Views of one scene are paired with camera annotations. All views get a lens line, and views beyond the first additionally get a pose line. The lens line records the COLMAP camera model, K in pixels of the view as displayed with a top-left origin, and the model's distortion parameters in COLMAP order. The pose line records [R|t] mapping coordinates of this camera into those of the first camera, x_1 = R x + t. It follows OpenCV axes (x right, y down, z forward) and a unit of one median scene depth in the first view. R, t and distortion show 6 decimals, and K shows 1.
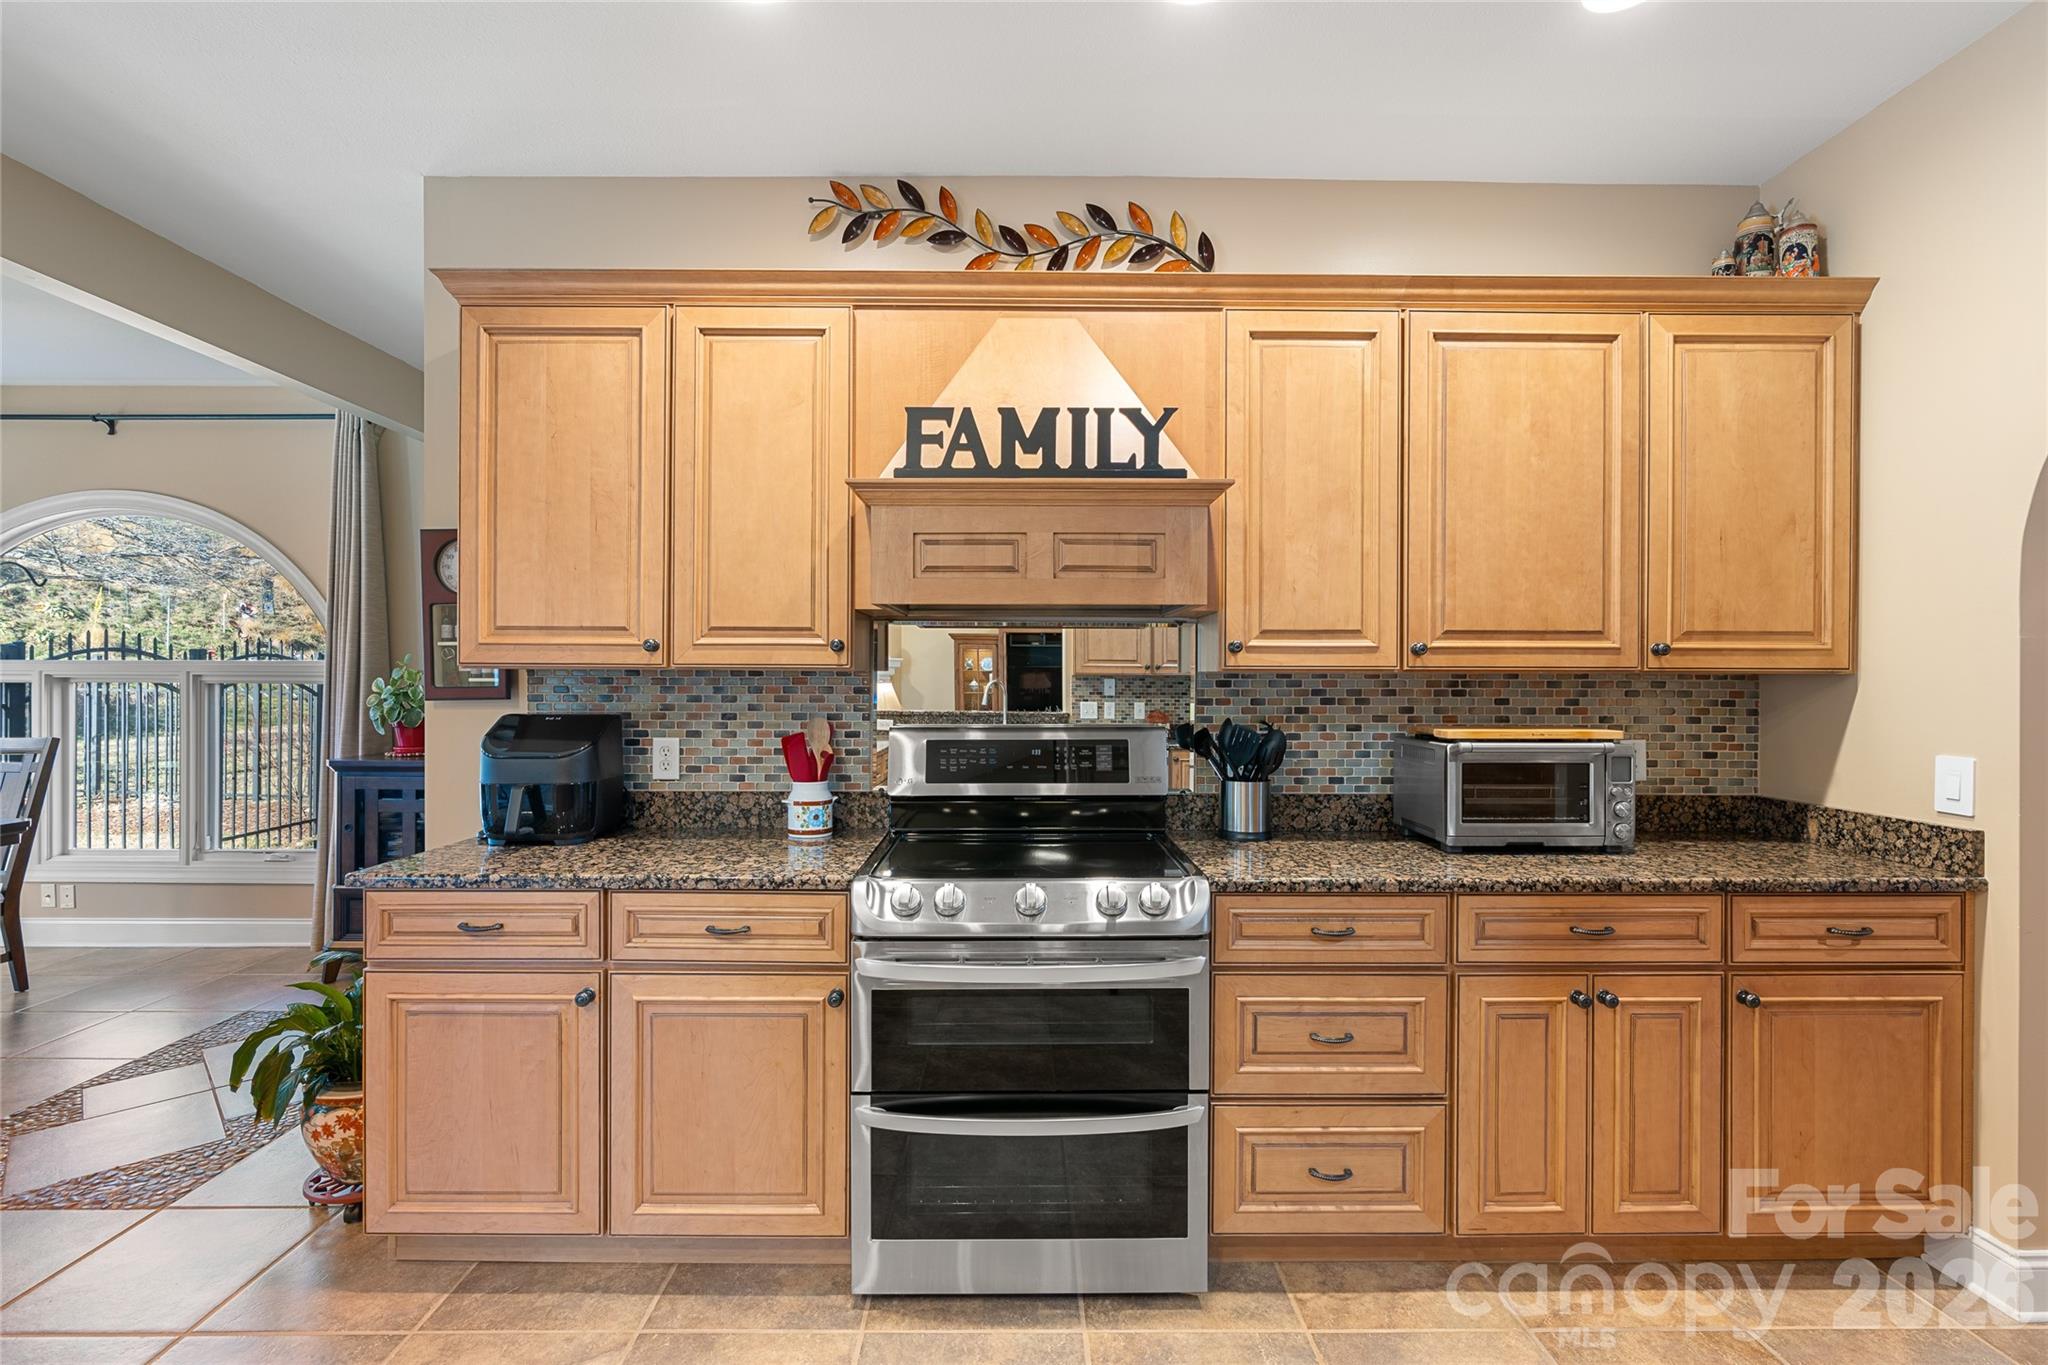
lens RADIAL K [[952.1, 0, 1024.0], [0, 952.1, 682.5], [0, 0, 1]] dist [-0.018667, 0.000599]
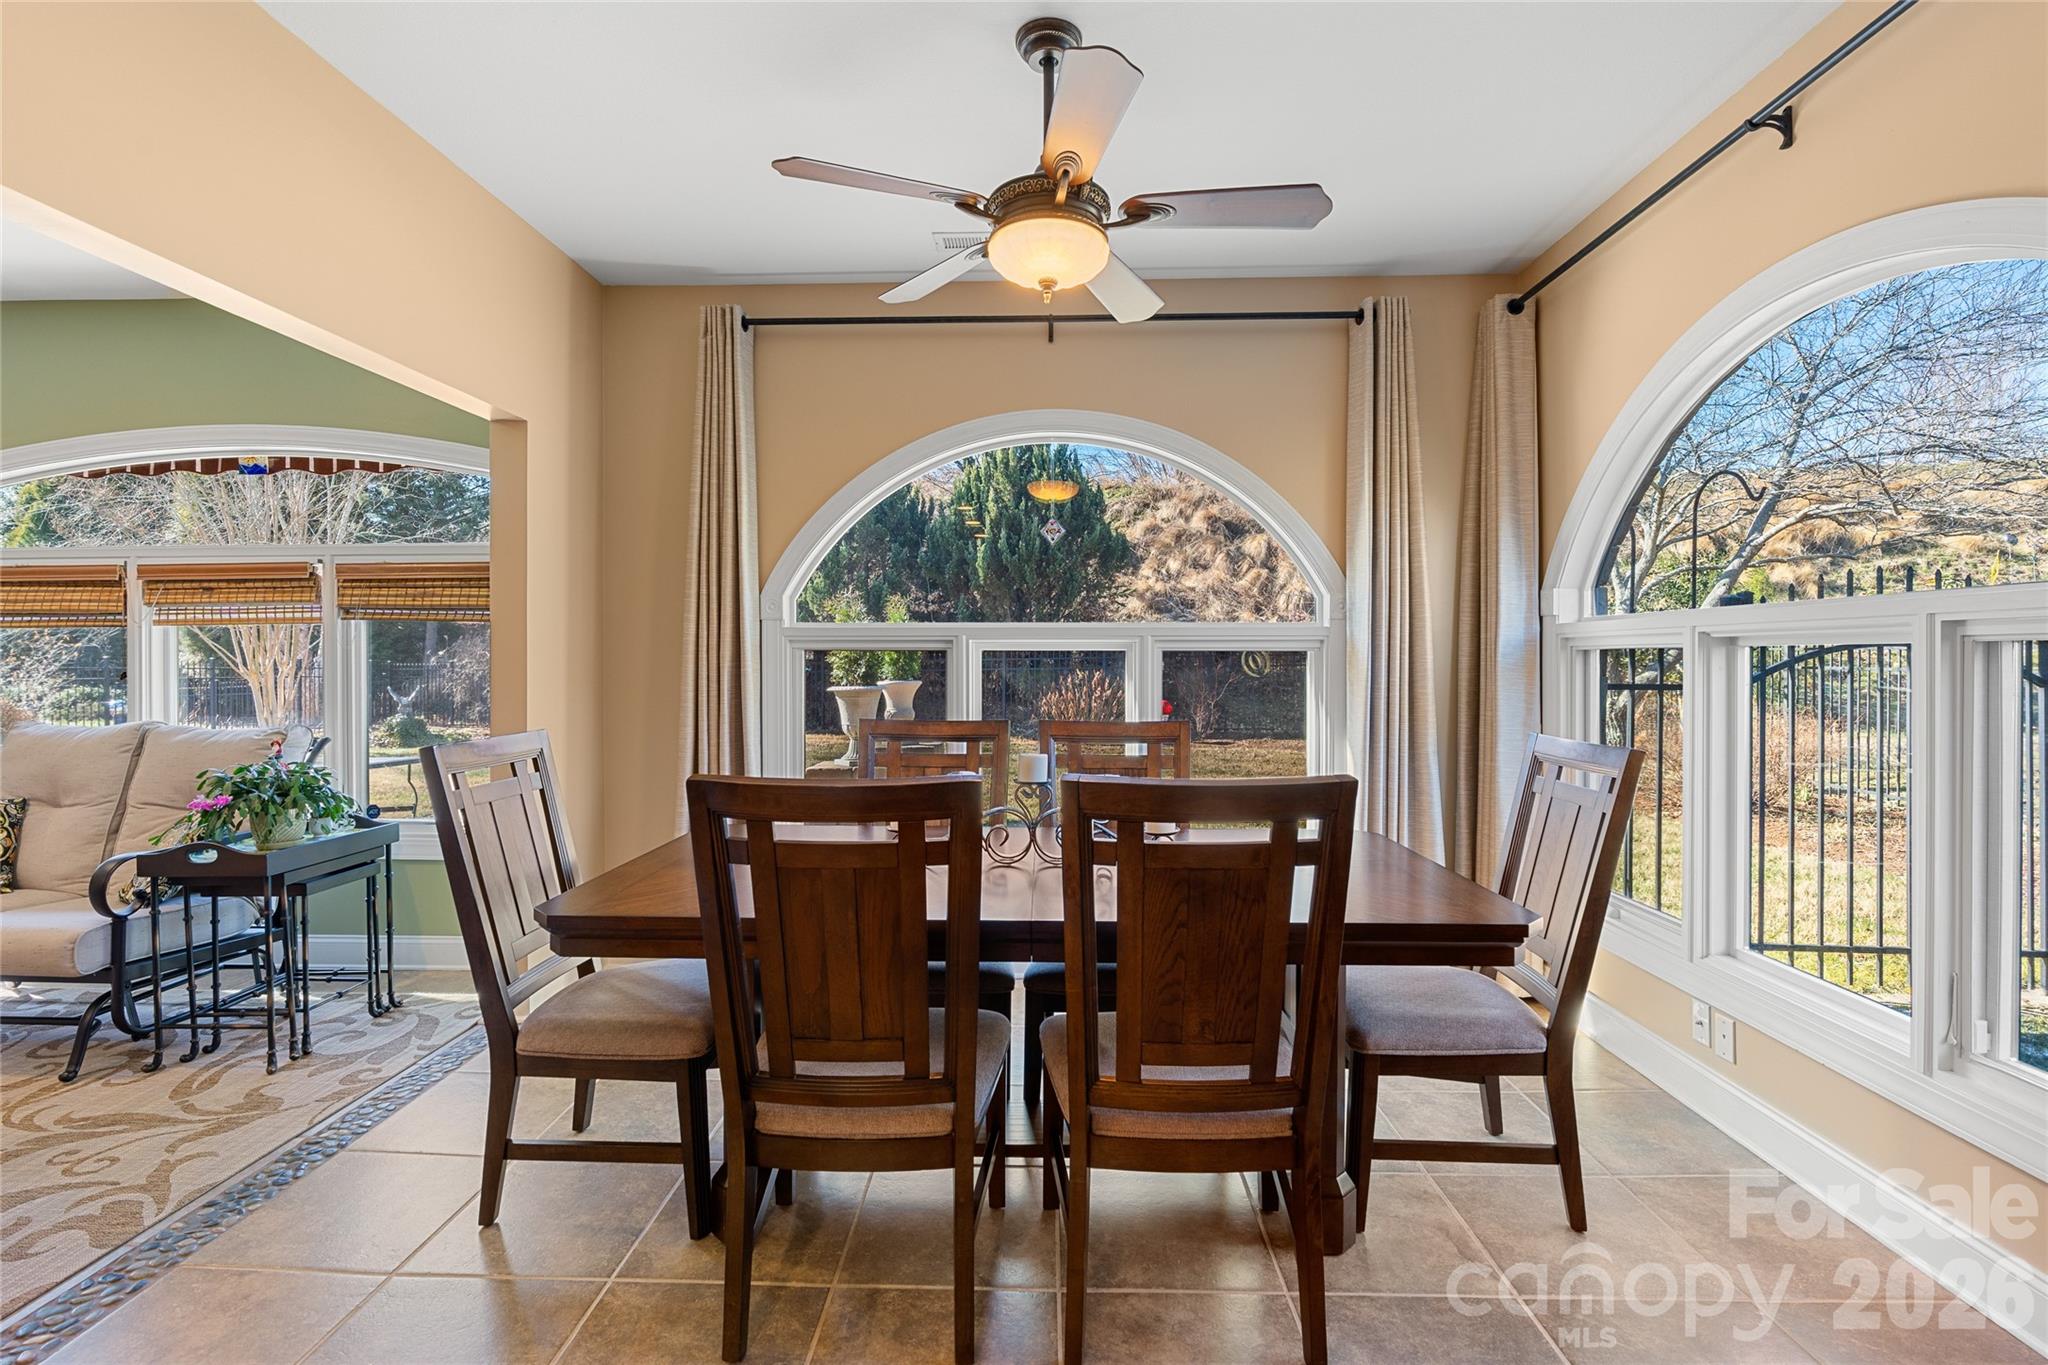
lens RADIAL K [[948.5, 0, 1019.5], [0, 948.5, 660.3], [0, 0, 1]] dist [-0.019886, -0.000495]
pose [[-0.040582, 0.001152, -0.999176, -0.461316], [-0.008009, 0.999967, 0.001478, 0.011664], [0.999144, 0.008062, -0.040571, 0.608621]]
